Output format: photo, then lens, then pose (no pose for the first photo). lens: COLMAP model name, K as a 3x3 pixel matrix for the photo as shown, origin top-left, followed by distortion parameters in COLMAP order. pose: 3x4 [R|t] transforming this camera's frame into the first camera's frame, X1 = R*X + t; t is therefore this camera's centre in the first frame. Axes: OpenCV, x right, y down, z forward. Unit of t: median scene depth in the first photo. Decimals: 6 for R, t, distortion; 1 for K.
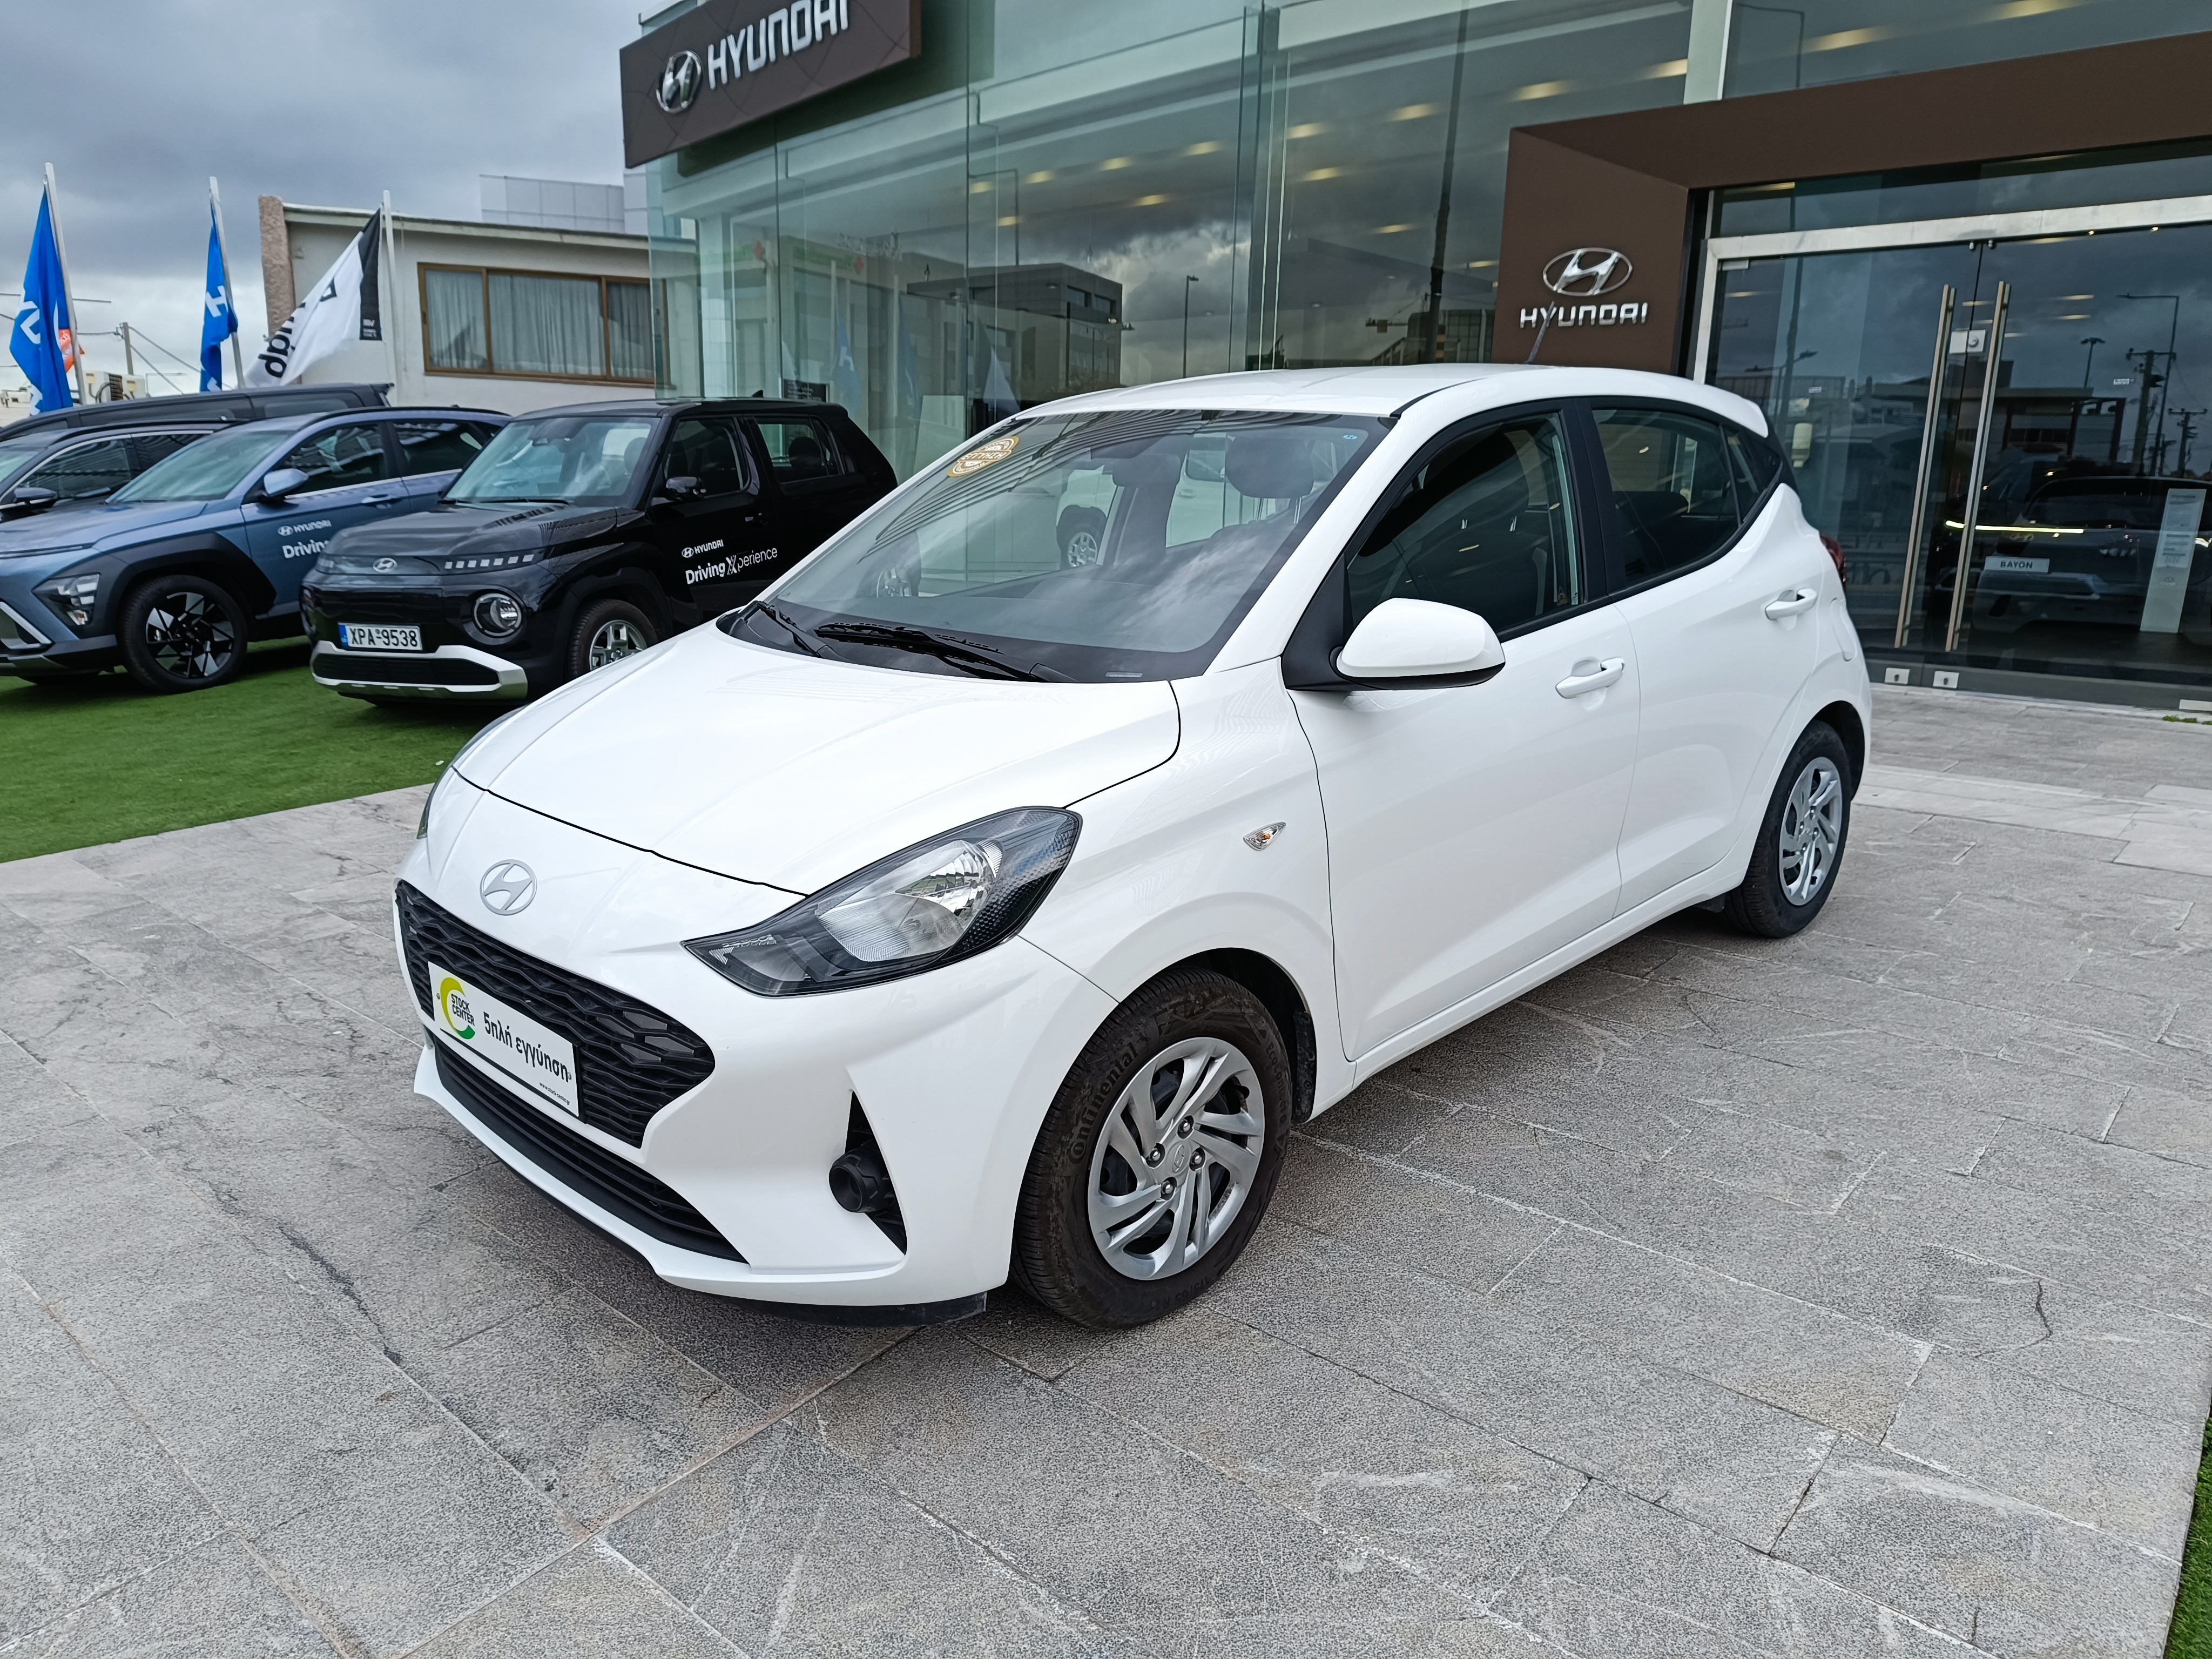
lens RADIAL K [[1540.2, 0, 1092.0], [0, 1540.2, 830.8], [0, 0, 1]] dist [0.037968, -0.052071]
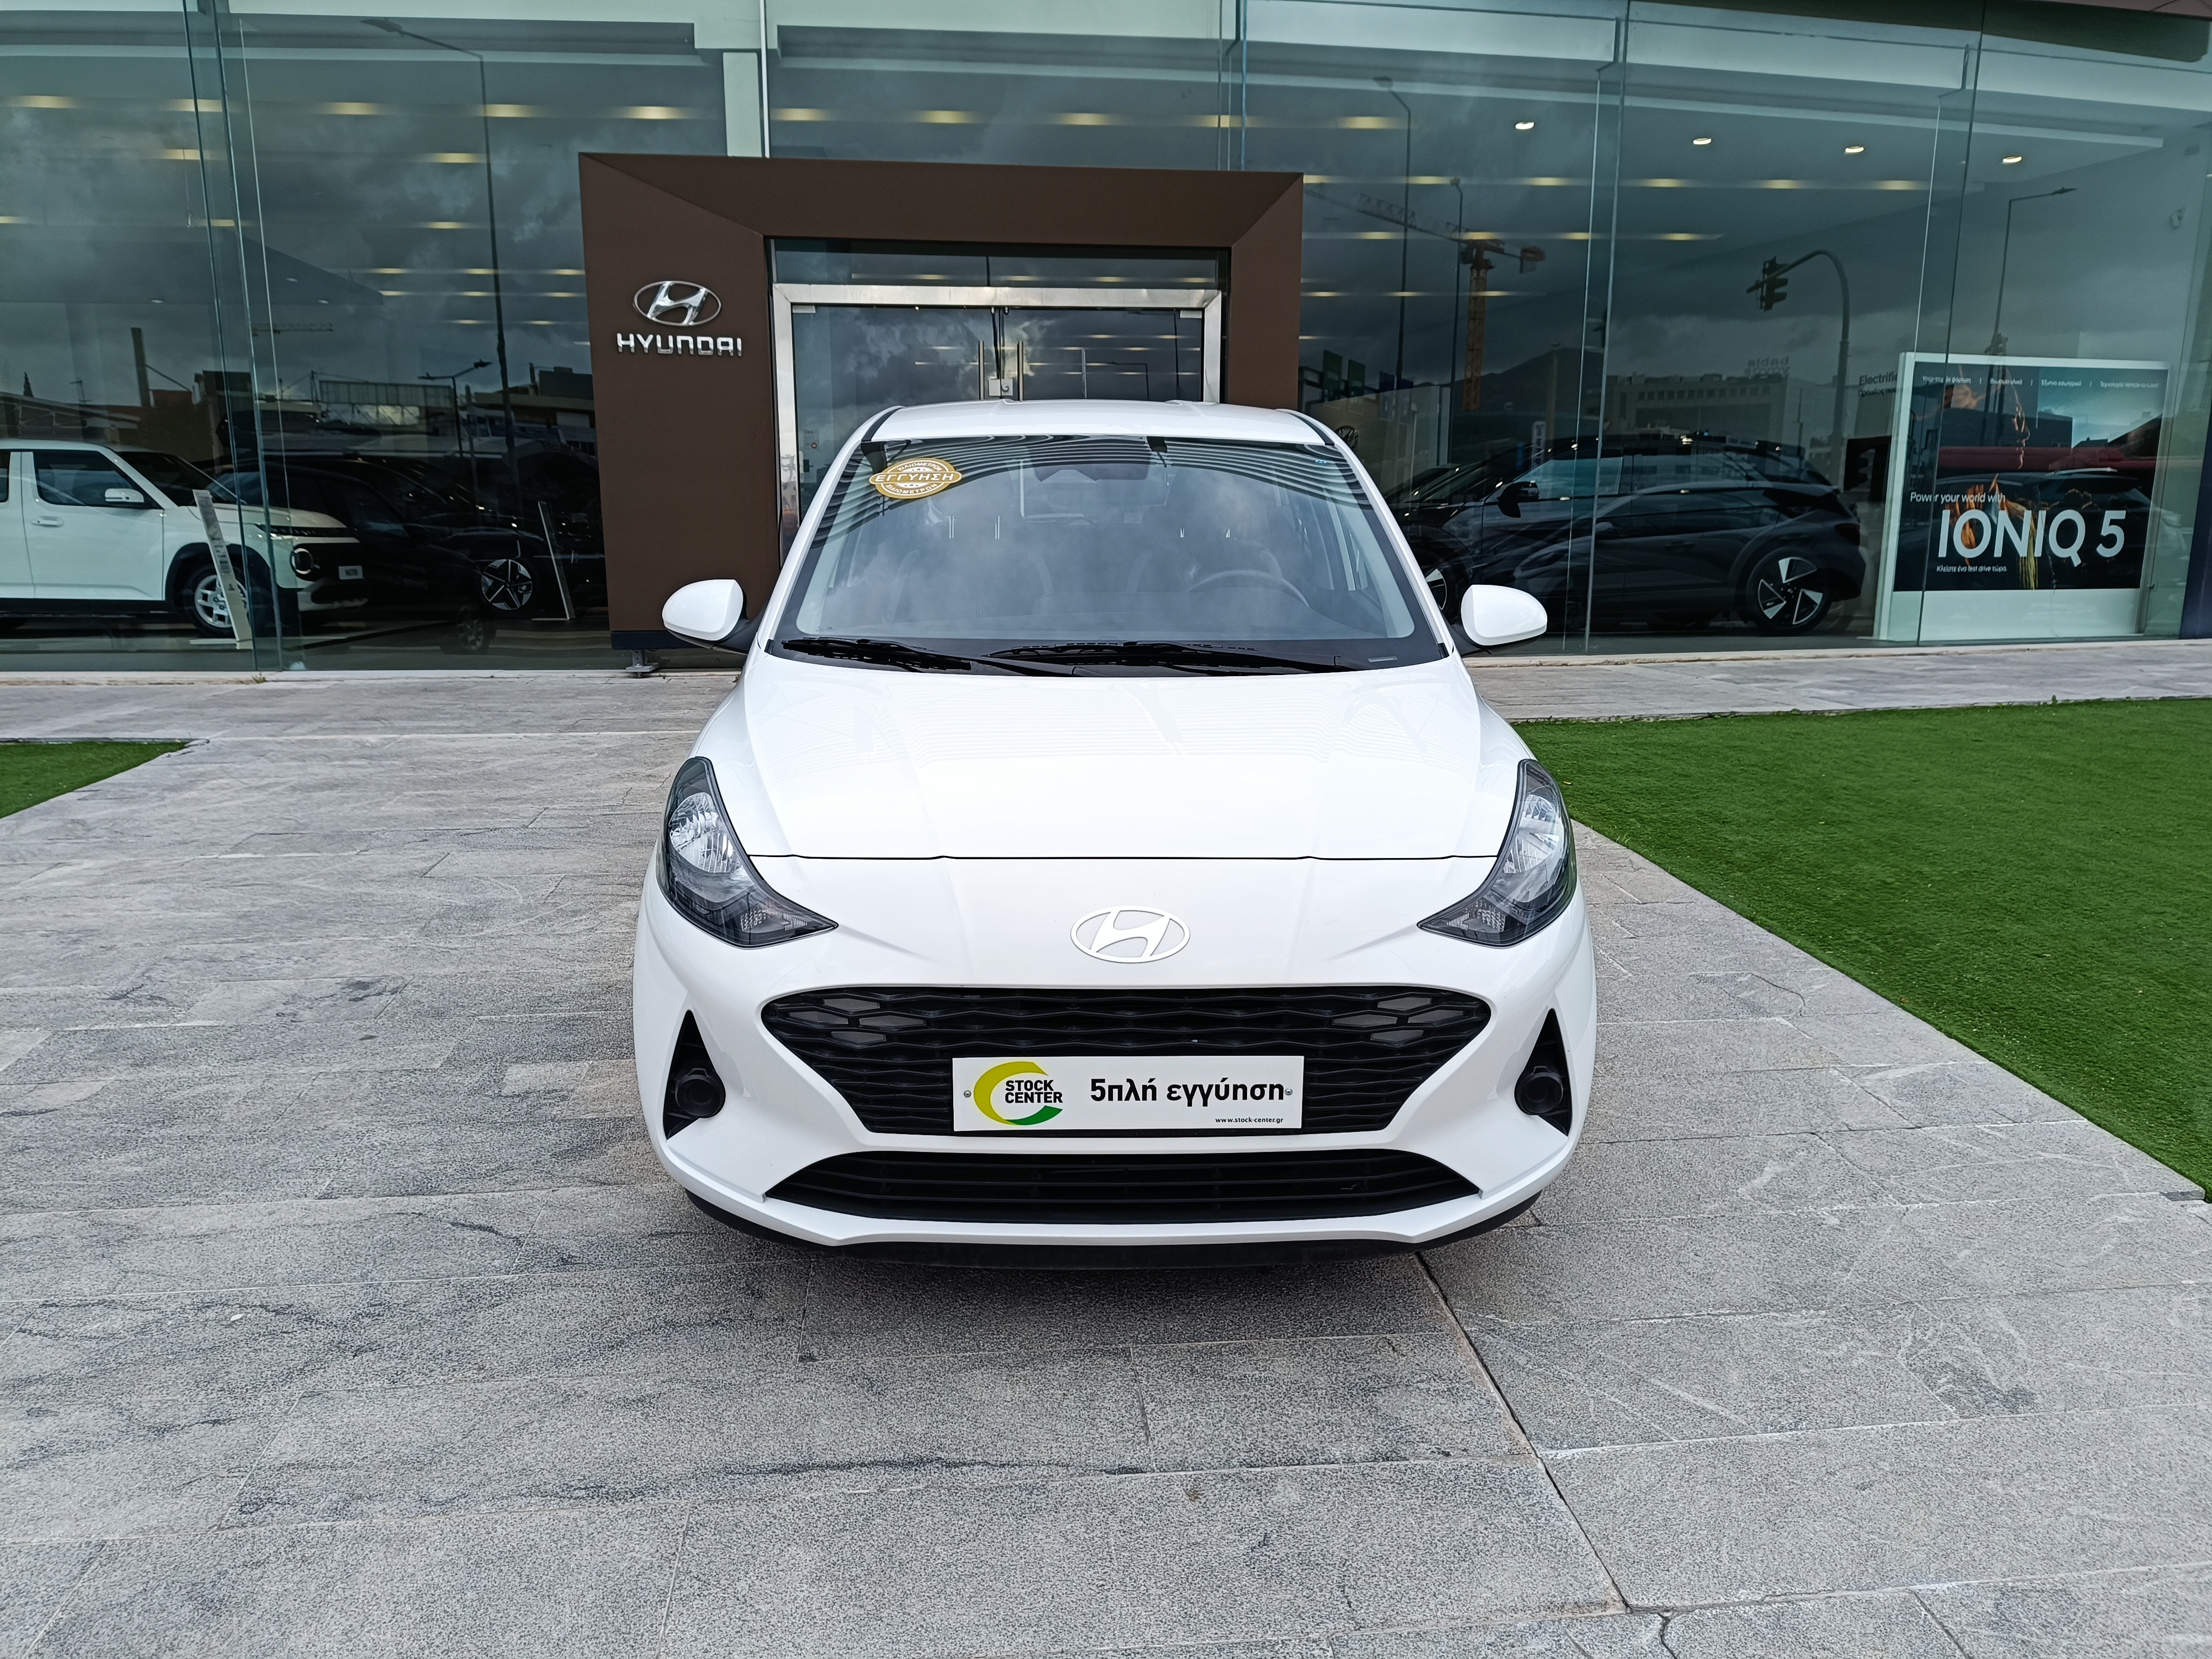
lens RADIAL K [[1527.3, 0, 1103.3], [0, 1527.3, 840.5], [0, 0, 1]] dist [0.037785, -0.038419]
pose [[0.675102, -0.170842, 0.717670, -0.552227], [0.175372, 0.982094, 0.068818, -0.046007], [-0.716577, 0.079400, 0.692974, 0.190374]]
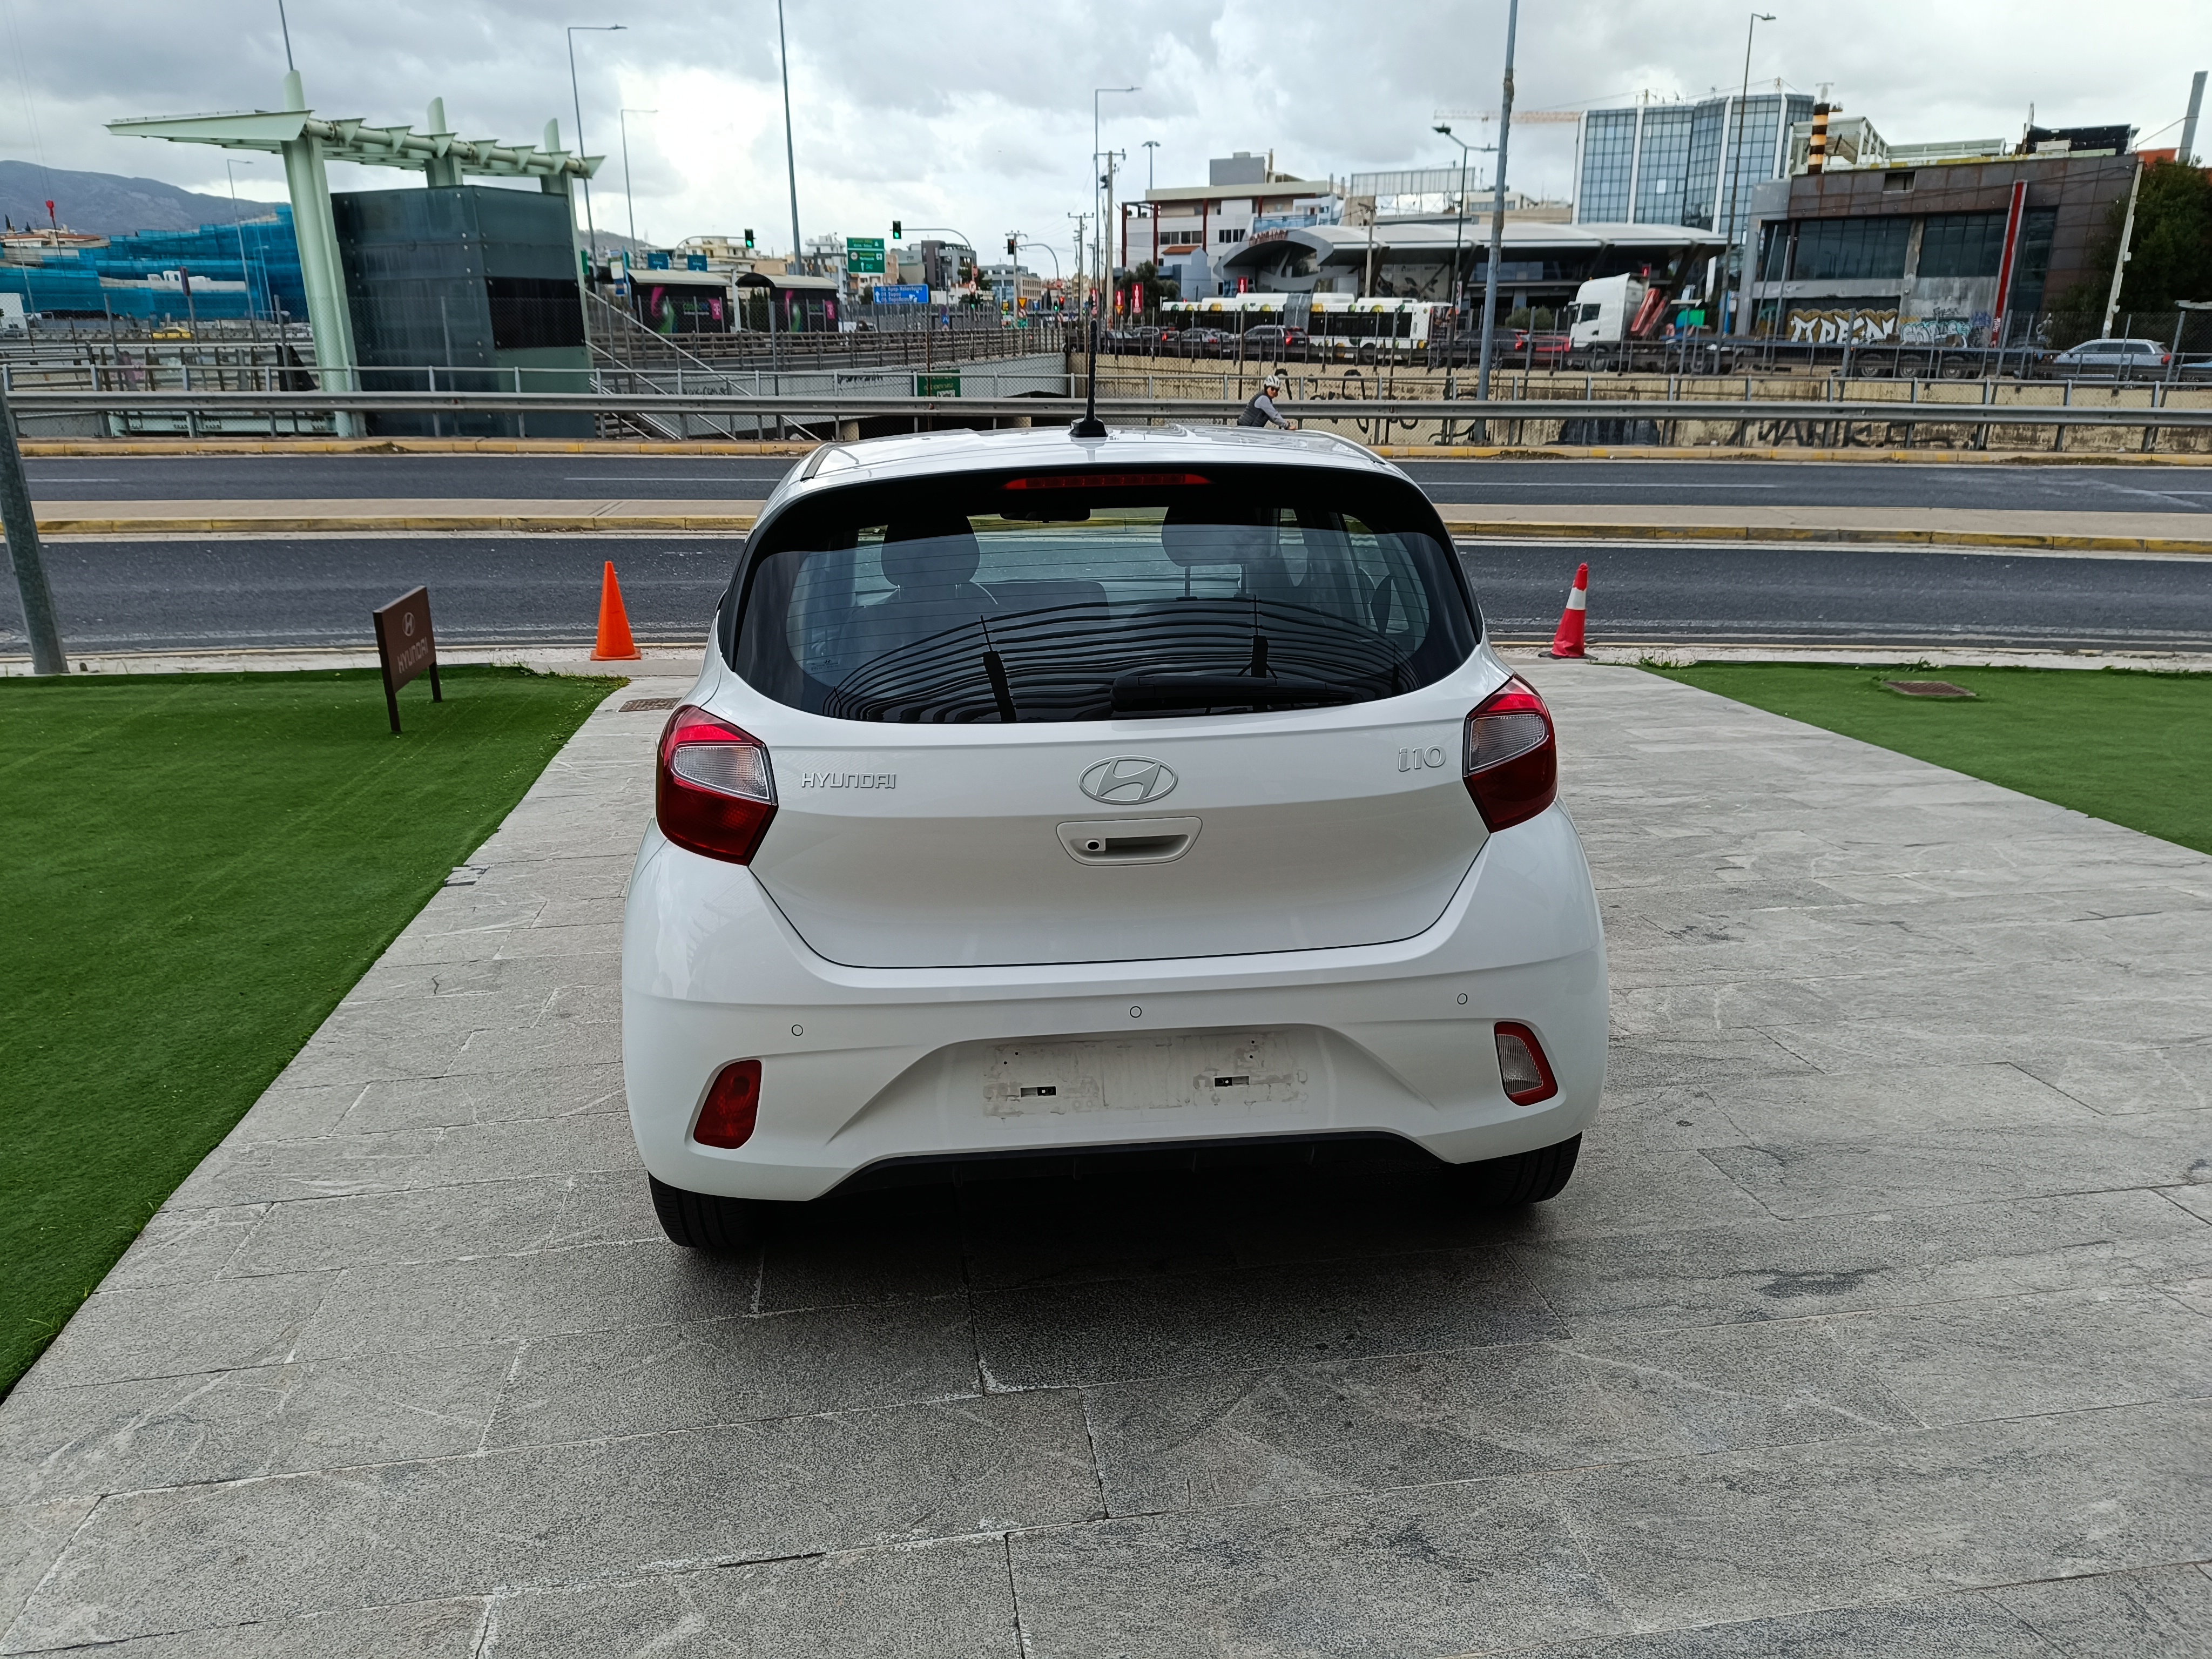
lens RADIAL K [[1547.4, 0, 1091.8], [0, 1547.4, 820.2], [0, 0, 1]] dist [0.004306, -0.000342]
pose [[-0.649978, 0.215750, -0.728684, 0.735081], [-0.165153, 0.895836, 0.412555, -0.386623], [0.741791, 0.388496, -0.546642, 1.310417]]
